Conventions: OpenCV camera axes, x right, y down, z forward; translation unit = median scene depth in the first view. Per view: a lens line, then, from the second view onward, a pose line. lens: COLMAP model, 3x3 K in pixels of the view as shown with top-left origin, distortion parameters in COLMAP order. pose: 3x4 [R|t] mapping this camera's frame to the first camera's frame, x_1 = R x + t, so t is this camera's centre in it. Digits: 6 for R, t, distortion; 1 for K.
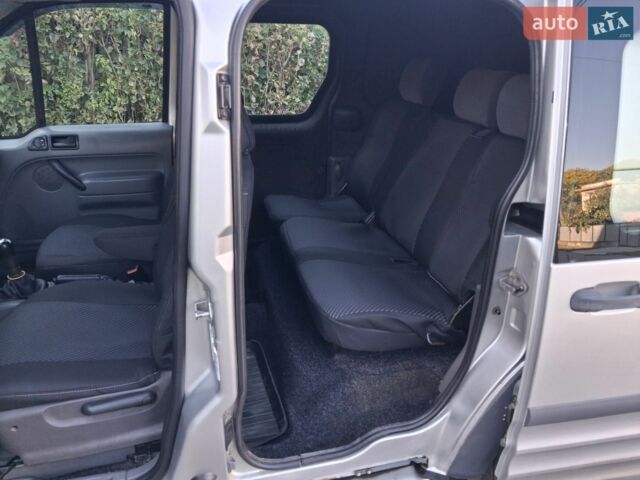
lens RADIAL K [[508.7, 0, 329.9], [0, 508.7, 239.1], [0, 0, 1]] dist [0.002621, 0.001762]
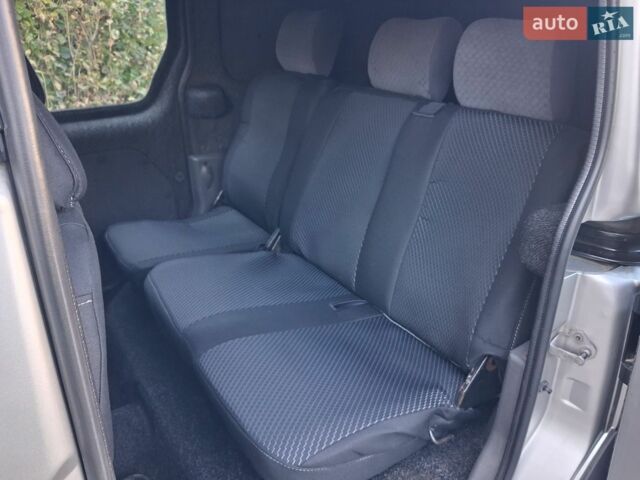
lens RADIAL K [[501.4, 0, 335.1], [0, 501.4, 239.7], [0, 0, 1]] dist [-0.003321, -0.004588]
pose [[0.938889, -0.170995, 0.298744, -0.023586], [0.154591, 0.984903, 0.077891, -0.040219], [-0.307553, -0.026948, 0.951149, 0.146301]]
